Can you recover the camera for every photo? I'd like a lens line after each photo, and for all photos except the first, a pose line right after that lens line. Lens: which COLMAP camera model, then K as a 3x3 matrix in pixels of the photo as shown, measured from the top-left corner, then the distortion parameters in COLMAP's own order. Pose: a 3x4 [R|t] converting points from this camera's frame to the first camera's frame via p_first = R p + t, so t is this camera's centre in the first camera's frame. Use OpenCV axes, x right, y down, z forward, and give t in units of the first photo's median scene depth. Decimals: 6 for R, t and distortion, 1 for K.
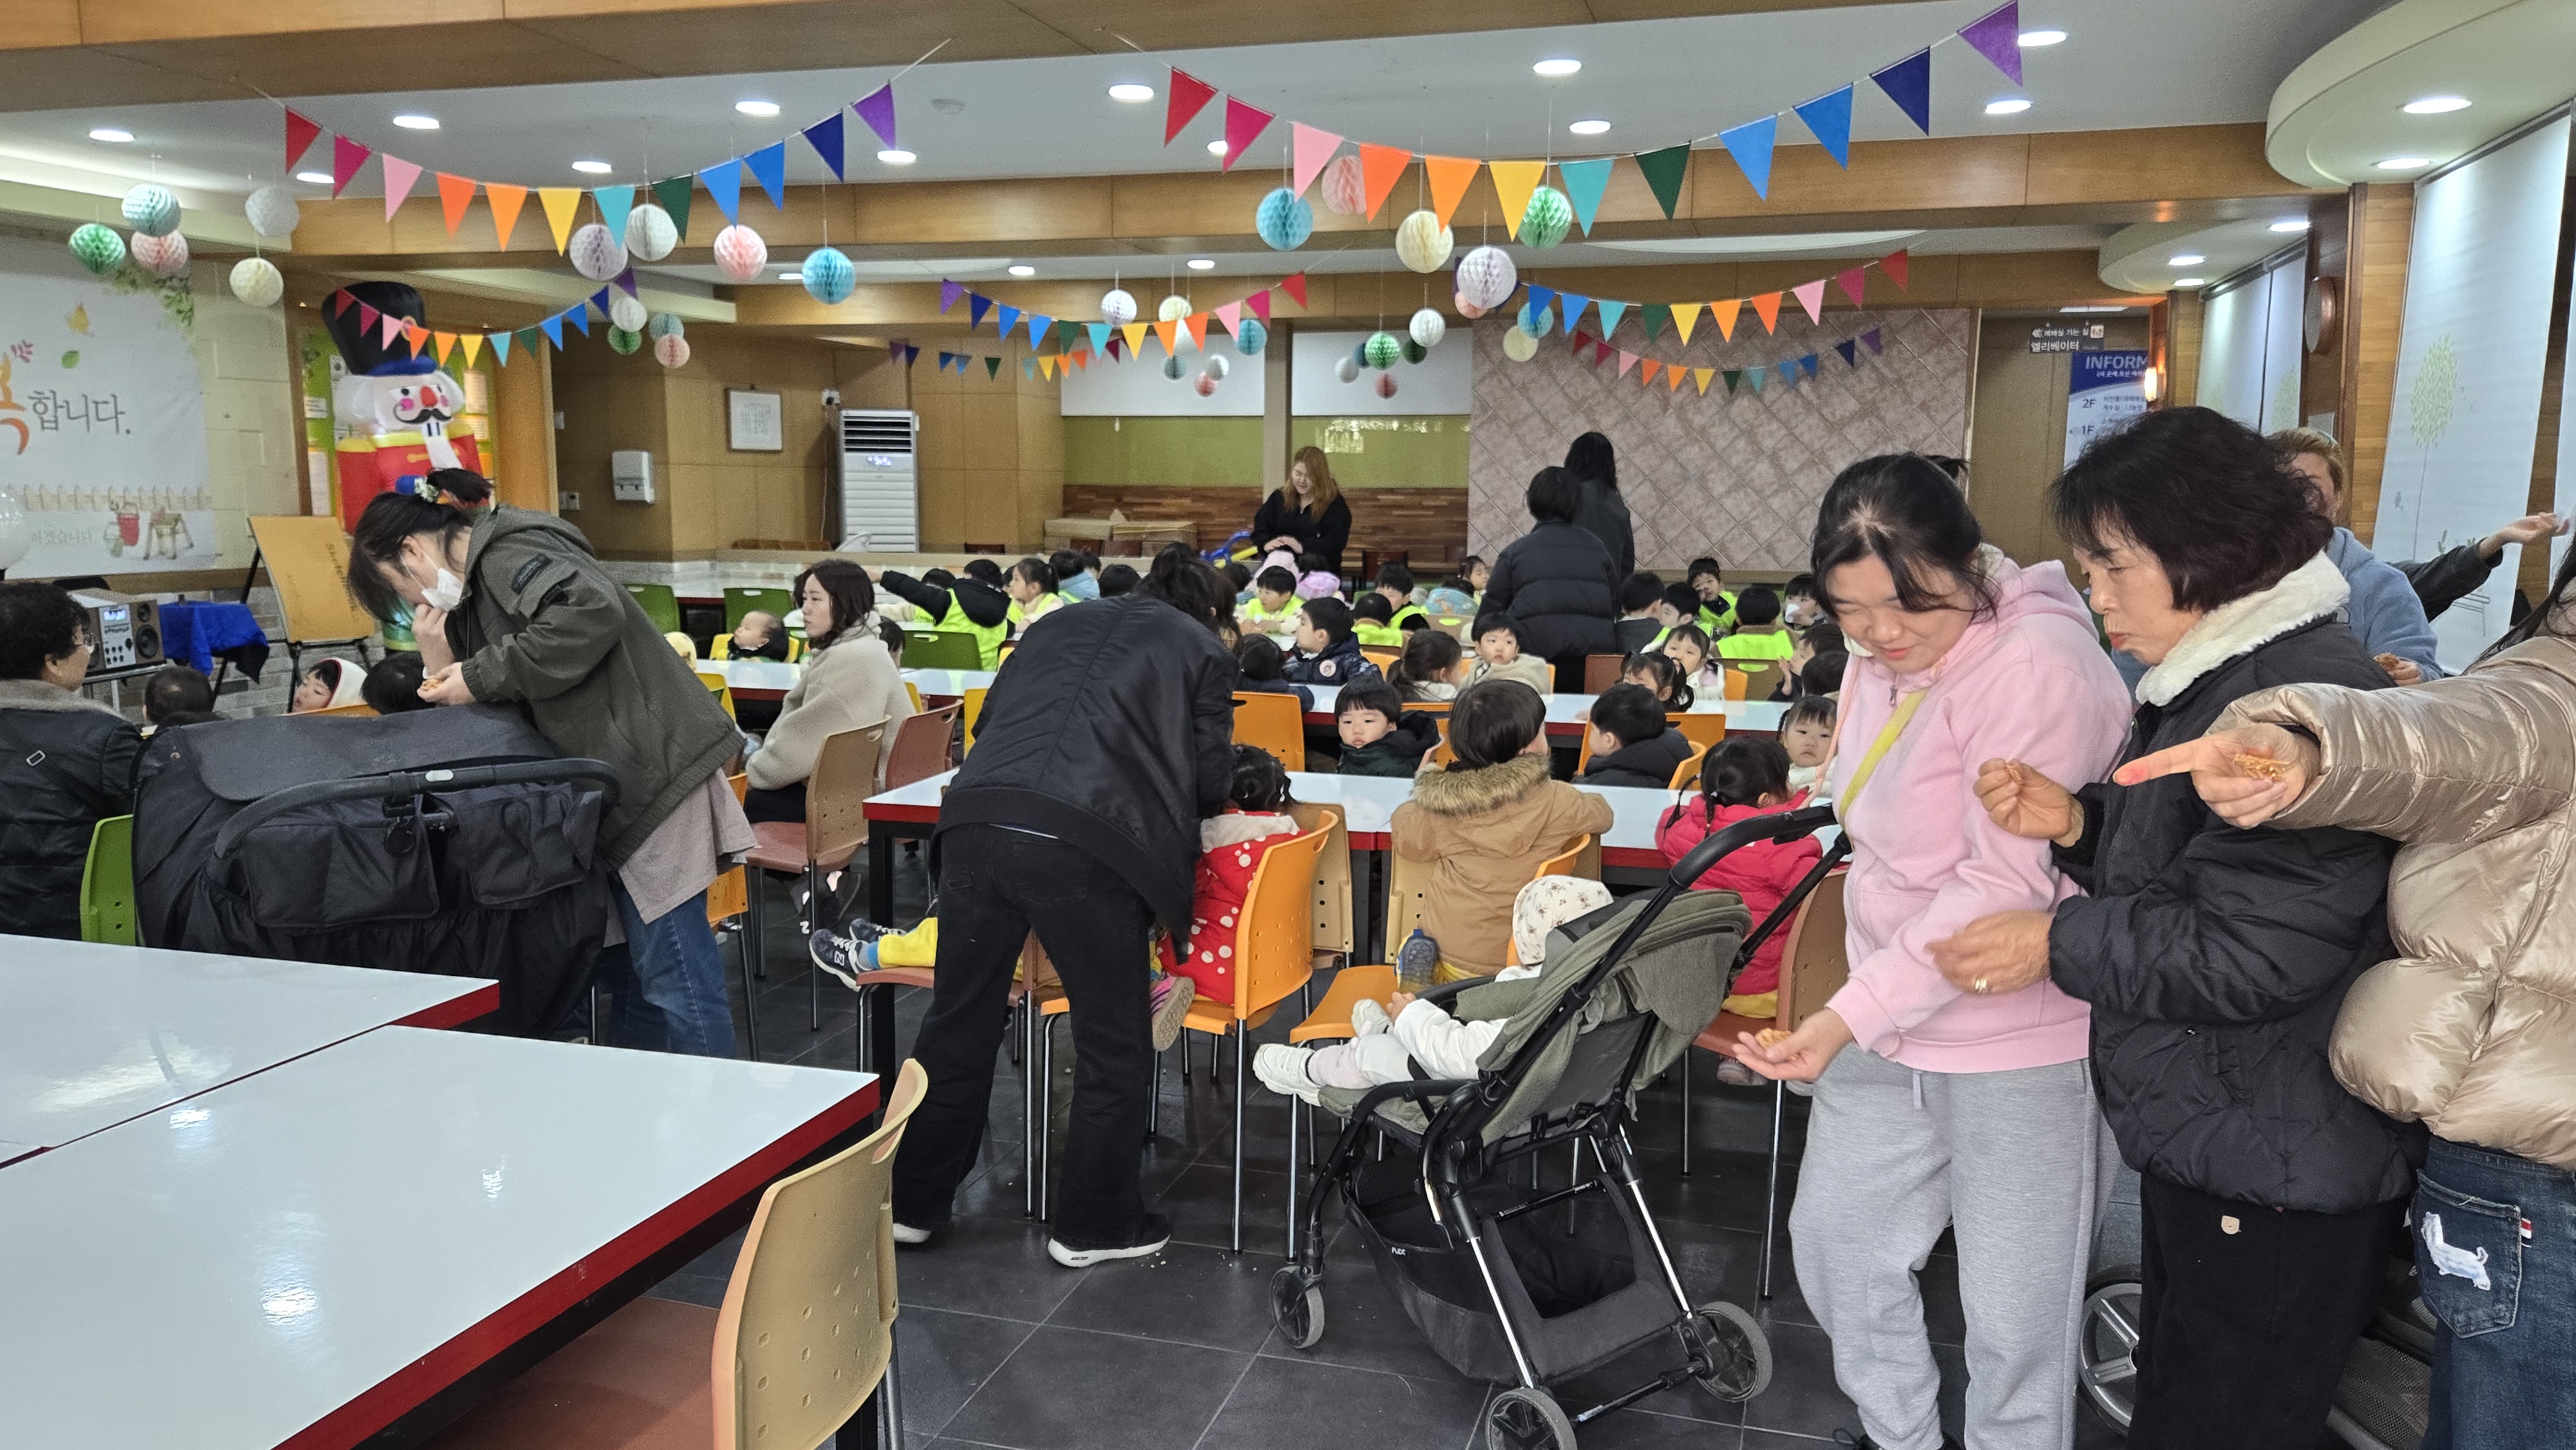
lens RADIAL K [[1880.3, 0, 1288.0], [0, 1880.3, 773.1], [0, 0, 1]] dist [0.062043, -0.046568]
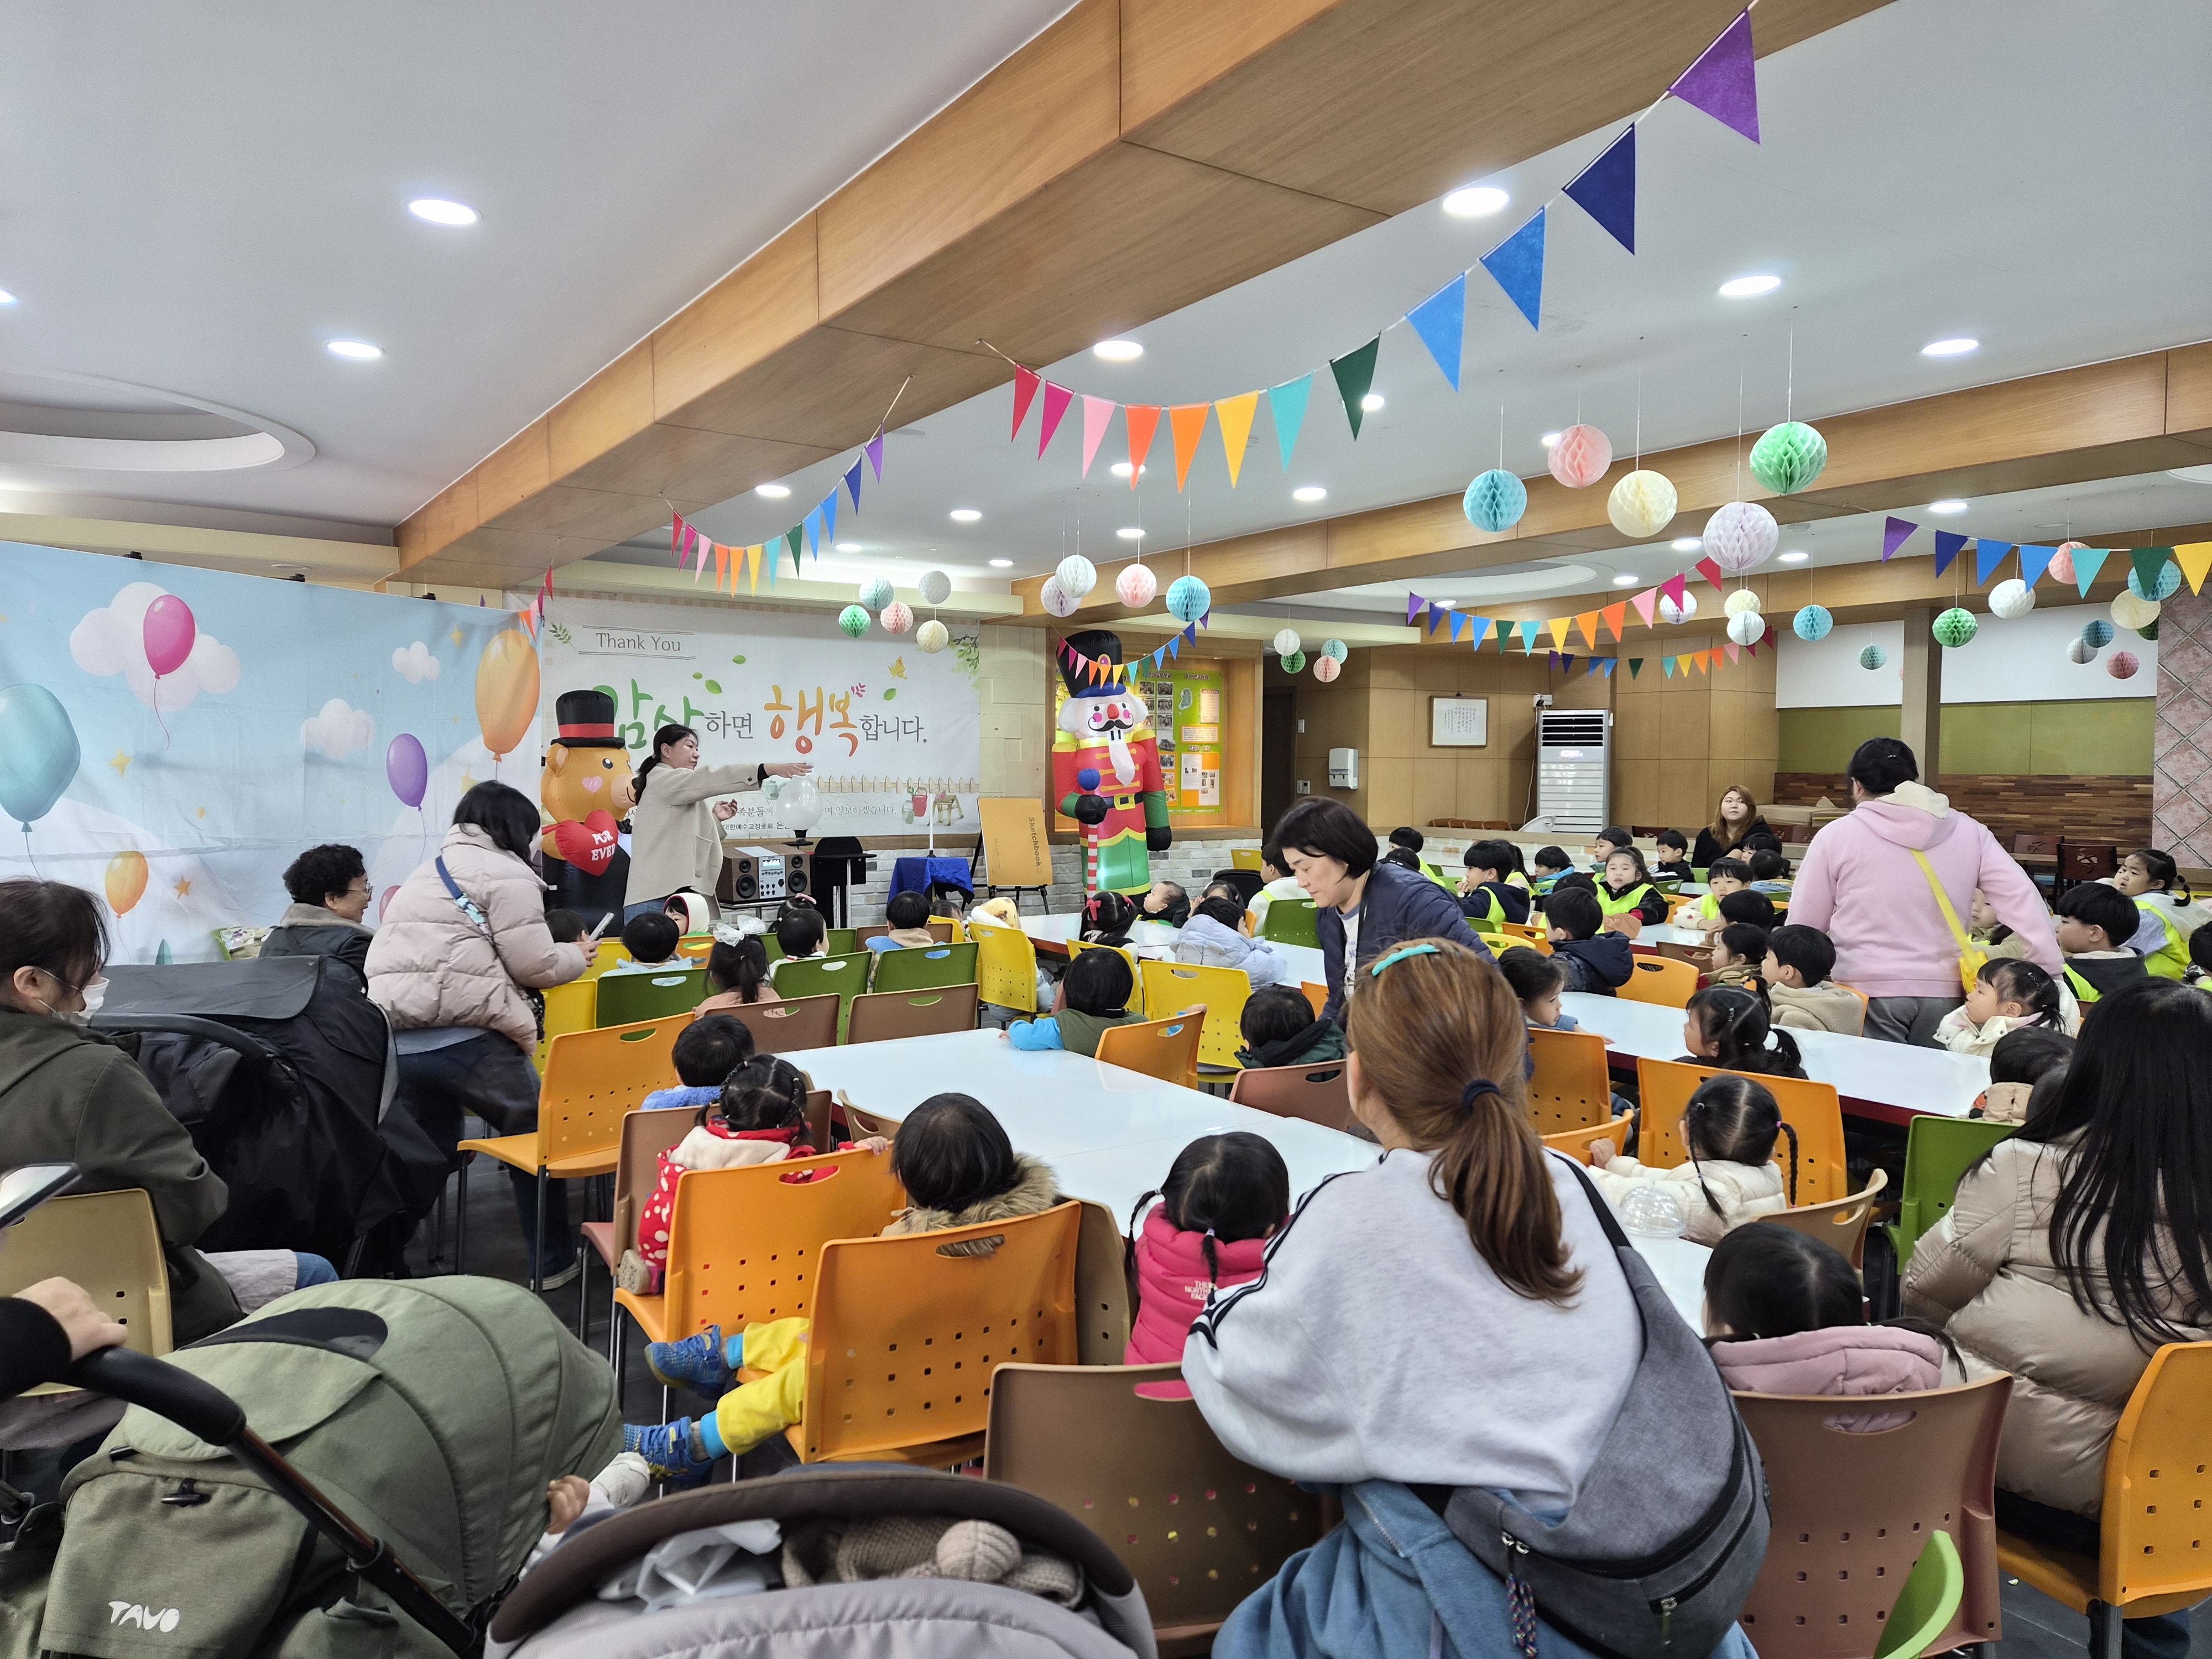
lens RADIAL K [[1464.6, 0, 1074.5], [0, 1464.6, 839.4], [0, 0, 1]] dist [0.102604, -0.090991]
pose [[0.757831, 0.030997, -0.651714, 0.180108], [-0.100394, 0.992515, -0.069535, -0.026709], [0.644680, 0.118124, 0.755271, 0.171477]]
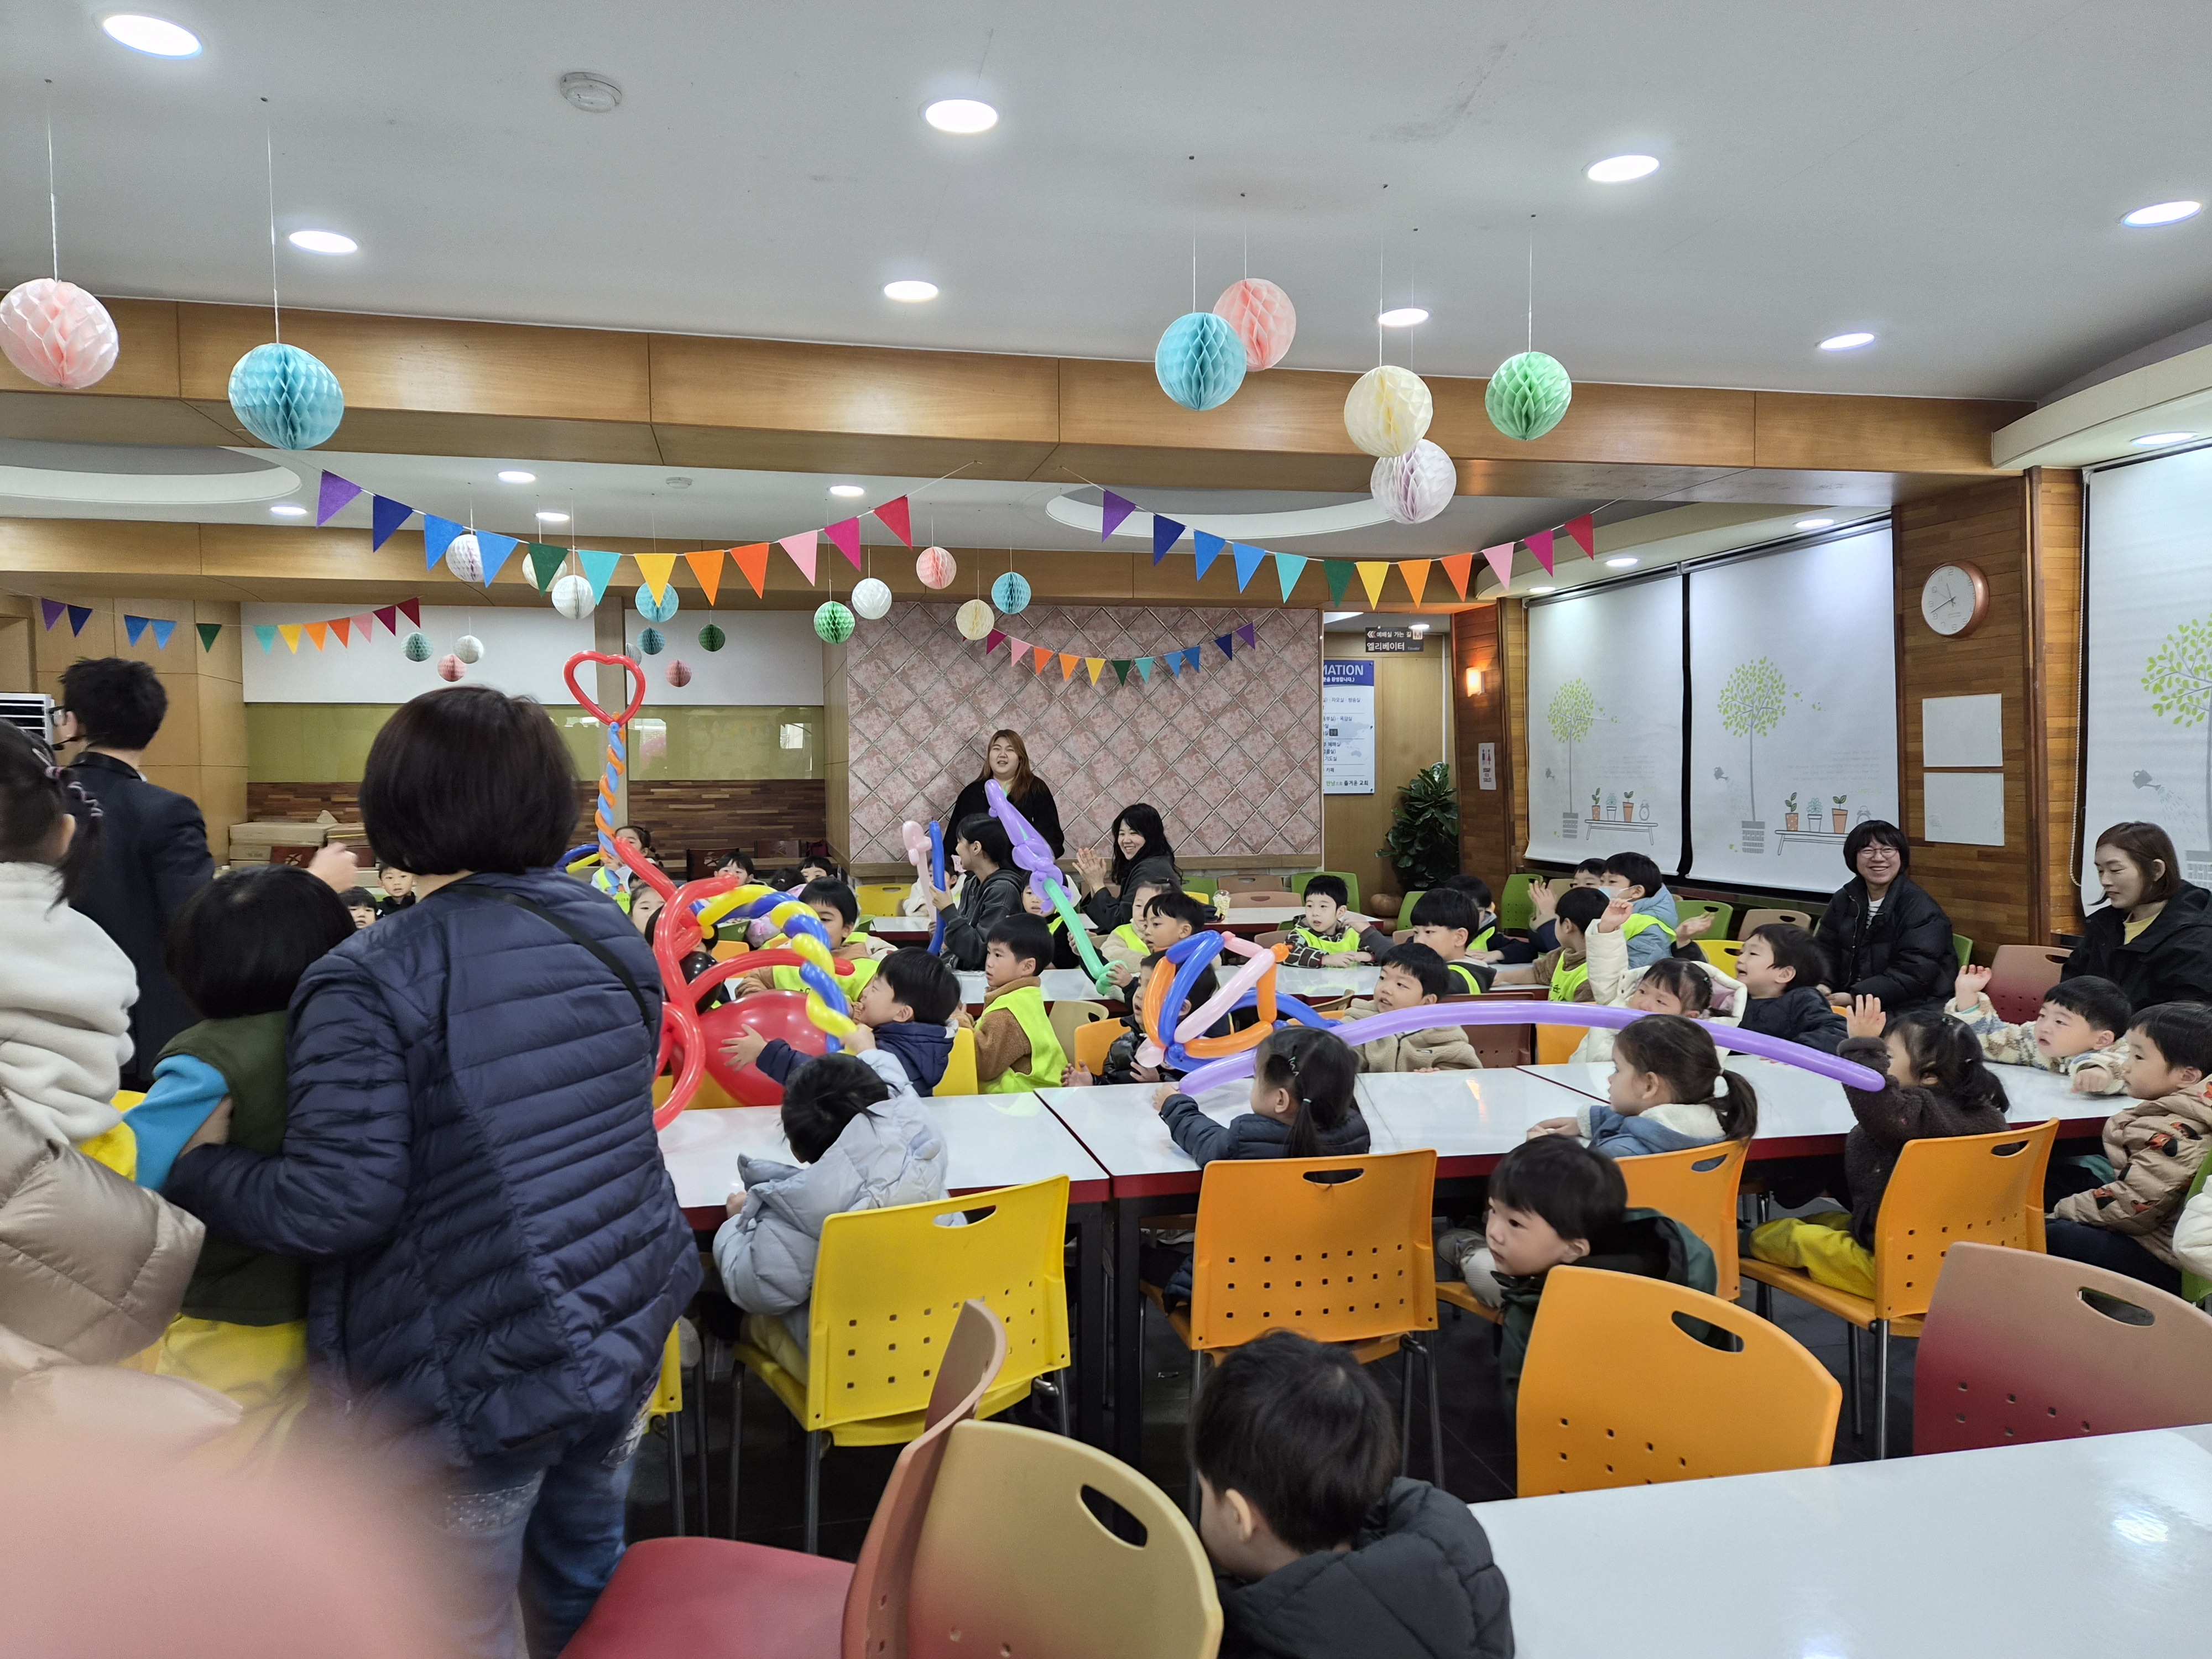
lens RADIAL K [[1474.8, 0, 1091.3], [0, 1474.8, 839.3], [0, 0, 1]] dist [0.085198, -0.077446]
pose [[0.880471, -0.034546, 0.472841, -0.148021], [0.085323, 0.992604, -0.086360, -0.052764], [-0.466360, 0.116382, 0.876906, 0.330107]]
